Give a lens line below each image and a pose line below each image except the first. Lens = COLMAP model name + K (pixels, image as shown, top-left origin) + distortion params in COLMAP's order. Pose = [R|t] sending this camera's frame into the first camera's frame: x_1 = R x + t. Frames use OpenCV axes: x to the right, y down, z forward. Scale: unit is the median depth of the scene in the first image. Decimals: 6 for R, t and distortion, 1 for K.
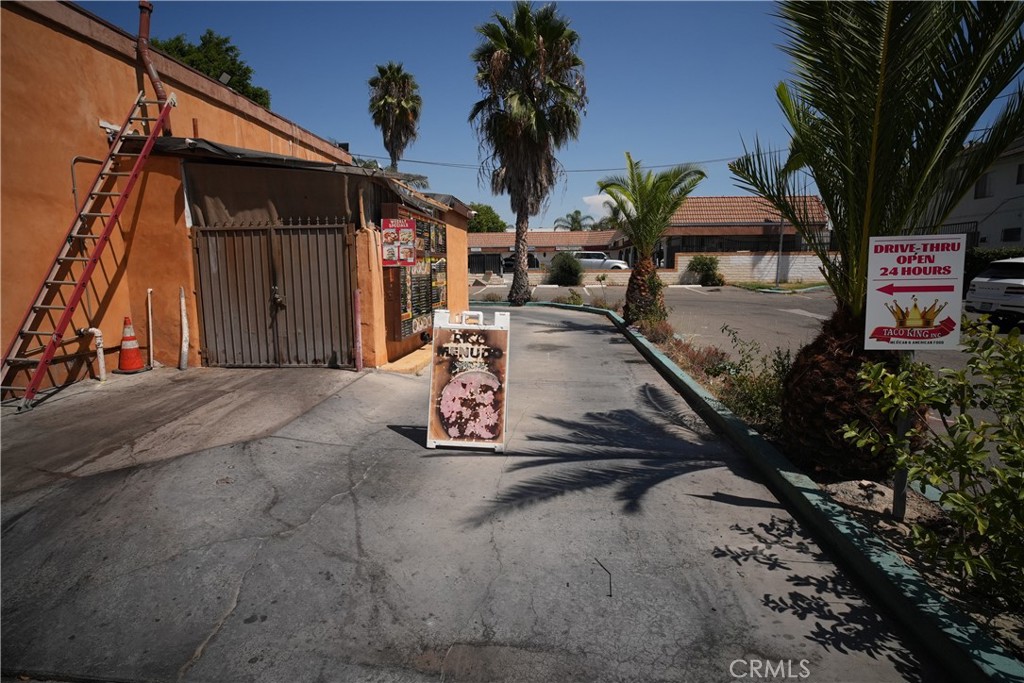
lens RADIAL K [[535.5, 0, 509.7], [0, 535.5, 342.7], [0, 0, 1]] dist [-0.056554, 0.025840]
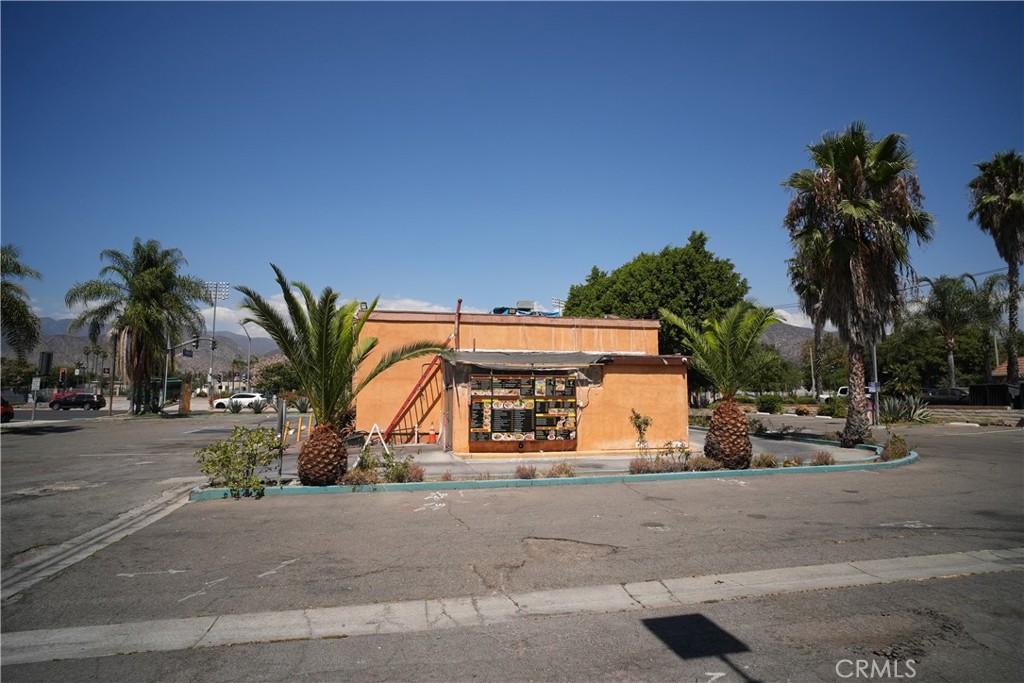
lens RADIAL K [[535.5, 0, 509.7], [0, 535.5, 342.7], [0, 0, 1]] dist [-0.056554, 0.025840]
pose [[0.298111, -0.090596, -0.950222, 1.873632], [-0.135565, 0.981376, -0.136097, -0.122311], [0.944856, 0.169389, 0.280277, 0.540841]]
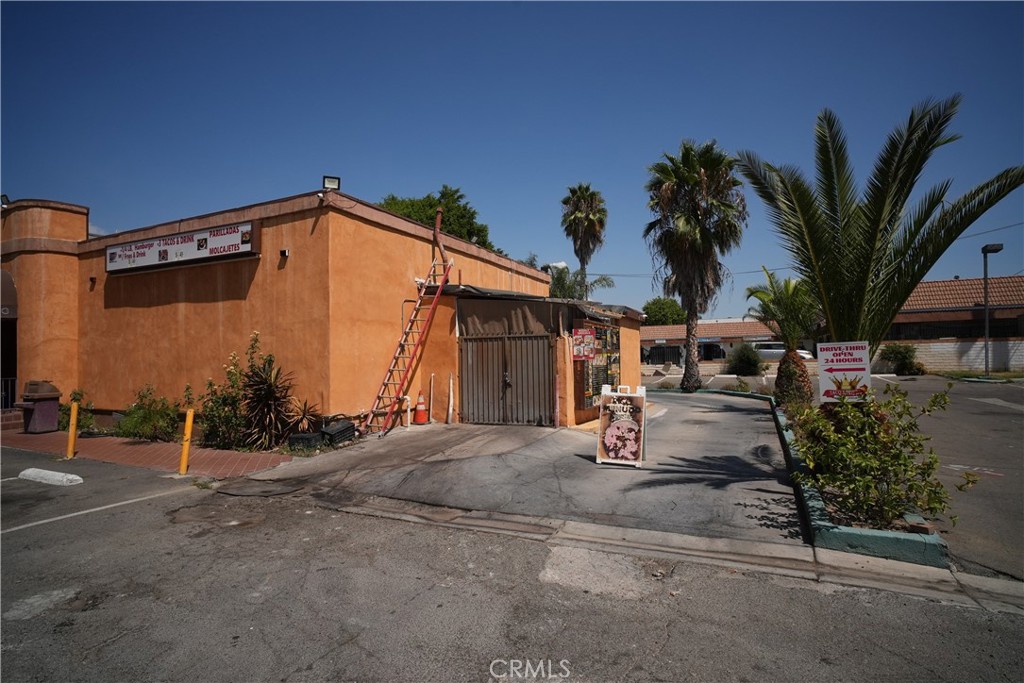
lens RADIAL K [[535.5, 0, 509.7], [0, 535.5, 342.7], [0, 0, 1]] dist [-0.056554, 0.025840]
pose [[0.940603, -0.018870, -0.338982, 0.111831], [-0.038844, 0.985916, -0.162666, 0.064812], [0.337278, 0.166172, 0.926623, -0.491973]]
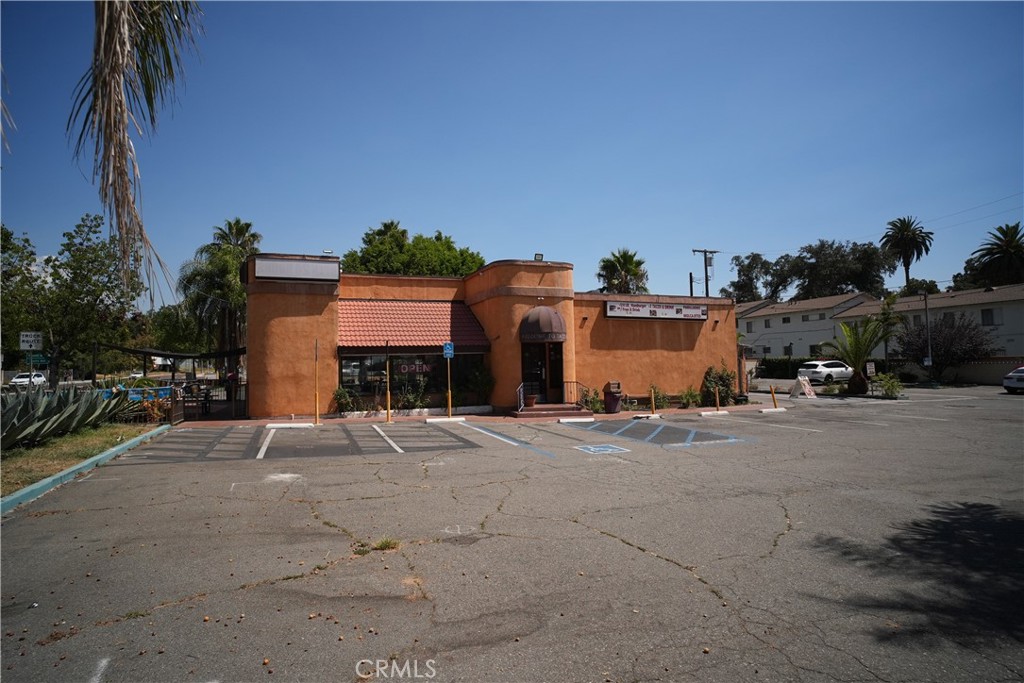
lens RADIAL K [[535.5, 0, 509.7], [0, 535.5, 342.7], [0, 0, 1]] dist [-0.056554, 0.025840]
pose [[0.891127, 0.008885, 0.453668, -3.518491], [0.077223, 0.982253, -0.170924, 0.206335], [-0.447135, 0.187349, 0.874626, -1.671800]]
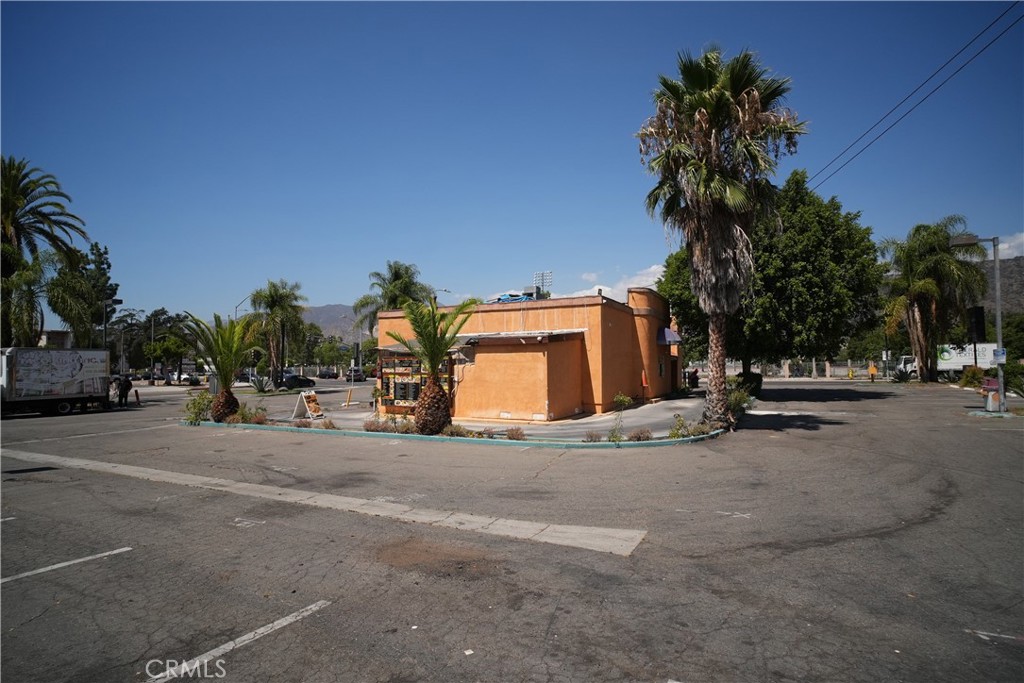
lens RADIAL K [[535.5, 0, 509.7], [0, 535.5, 342.7], [0, 0, 1]] dist [-0.056554, 0.025840]
pose [[-0.371337, -0.033871, -0.927880, 2.259697], [-0.119633, 0.992750, 0.011638, -0.465621], [0.920759, 0.115326, -0.372697, 2.750563]]
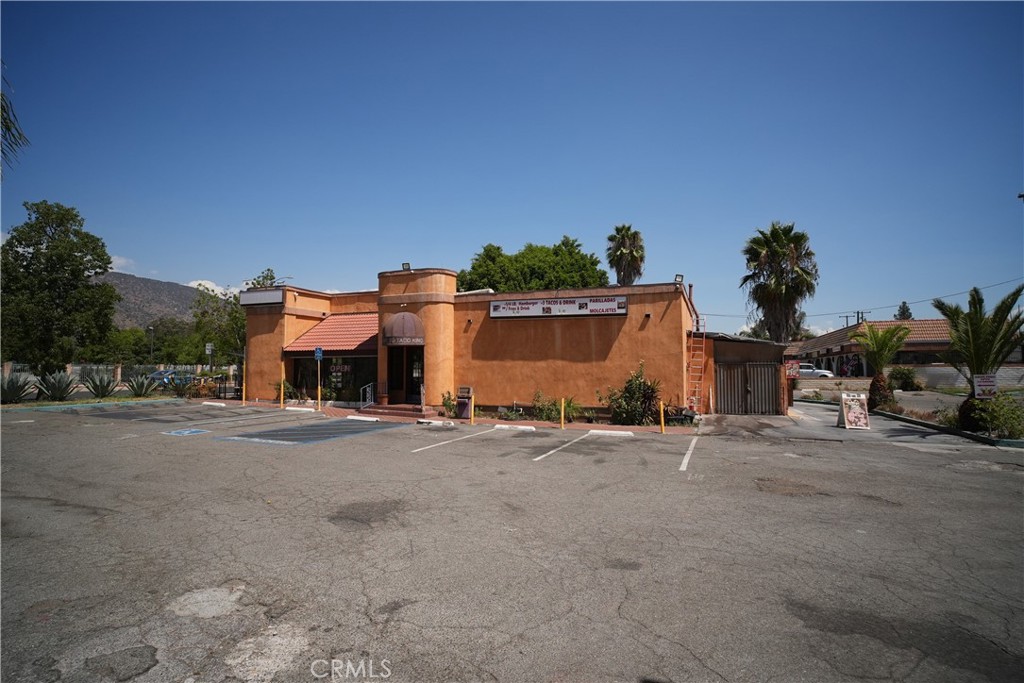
lens RADIAL K [[535.5, 0, 509.7], [0, 535.5, 342.7], [0, 0, 1]] dist [-0.056554, 0.025840]
pose [[0.962853, -0.006204, -0.269956, -0.875133], [-0.046407, 0.981060, -0.188064, 0.251754], [0.266010, 0.193605, 0.944328, -1.947577]]
